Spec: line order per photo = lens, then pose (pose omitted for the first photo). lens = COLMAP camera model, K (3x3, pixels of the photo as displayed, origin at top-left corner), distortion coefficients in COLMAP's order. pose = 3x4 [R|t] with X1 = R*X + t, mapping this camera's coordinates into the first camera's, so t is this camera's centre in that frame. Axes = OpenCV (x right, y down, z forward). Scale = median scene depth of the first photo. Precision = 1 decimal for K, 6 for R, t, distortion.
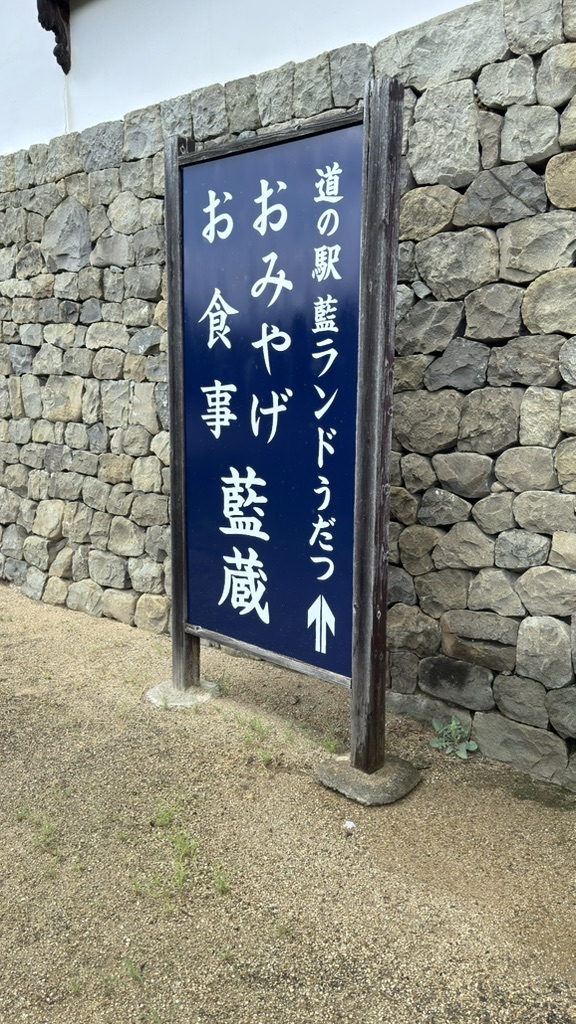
lens RADIAL K [[821.2, 0, 271.7], [0, 821.2, 509.4], [0, 0, 1]] dist [0.149561, -0.260358]
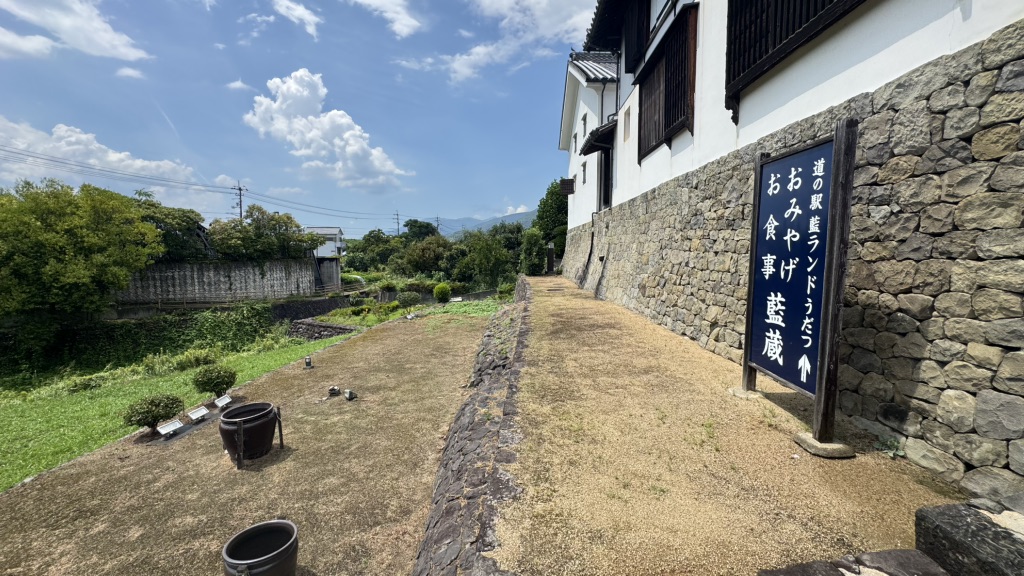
lens RADIAL K [[409.4, 0, 512.0], [0, 409.4, 288.0], [0, 0, 1]] dist [-0.000566, 0.000179]
pose [[0.662466, 0.066755, -0.746111, 0.326460], [-0.119253, 0.992717, -0.017065, 0.041406], [0.739538, 0.100281, 0.665602, -0.271103]]
